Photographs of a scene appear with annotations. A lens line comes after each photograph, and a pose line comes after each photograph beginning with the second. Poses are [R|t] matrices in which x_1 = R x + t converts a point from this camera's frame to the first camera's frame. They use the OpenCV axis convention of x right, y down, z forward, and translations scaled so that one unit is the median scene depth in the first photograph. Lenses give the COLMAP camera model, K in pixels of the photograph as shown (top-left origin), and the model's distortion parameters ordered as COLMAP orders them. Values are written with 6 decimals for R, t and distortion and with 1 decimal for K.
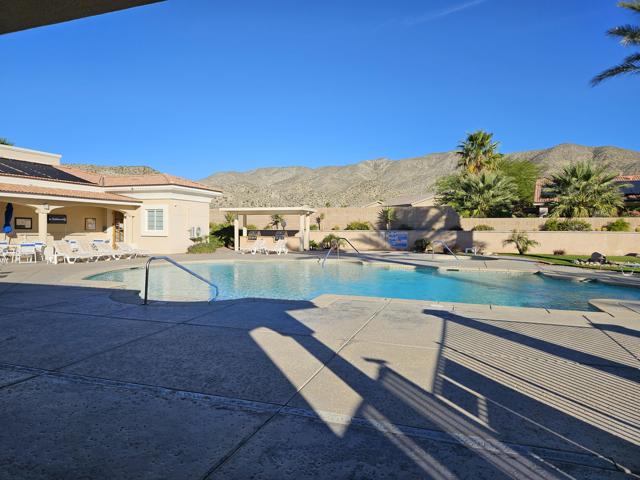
lens RADIAL K [[416.5, 0, 313.5], [0, 416.5, 239.2], [0, 0, 1]] dist [0.023578, -0.020406]
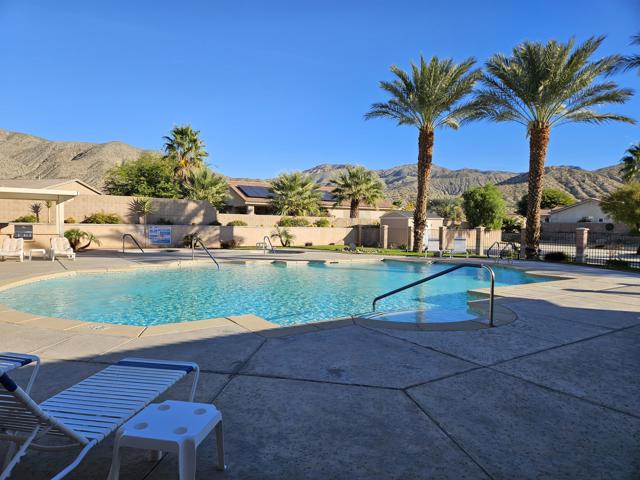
lens RADIAL K [[416.5, 0, 318.1], [0, 416.5, 239.0], [0, 0, 1]] dist [0.023578, -0.020406]
pose [[0.561695, -0.018846, 0.827130, -0.337832], [0.007327, 0.999815, 0.017805, -0.004416], [-0.827312, -0.003940, 0.561729, 0.230717]]
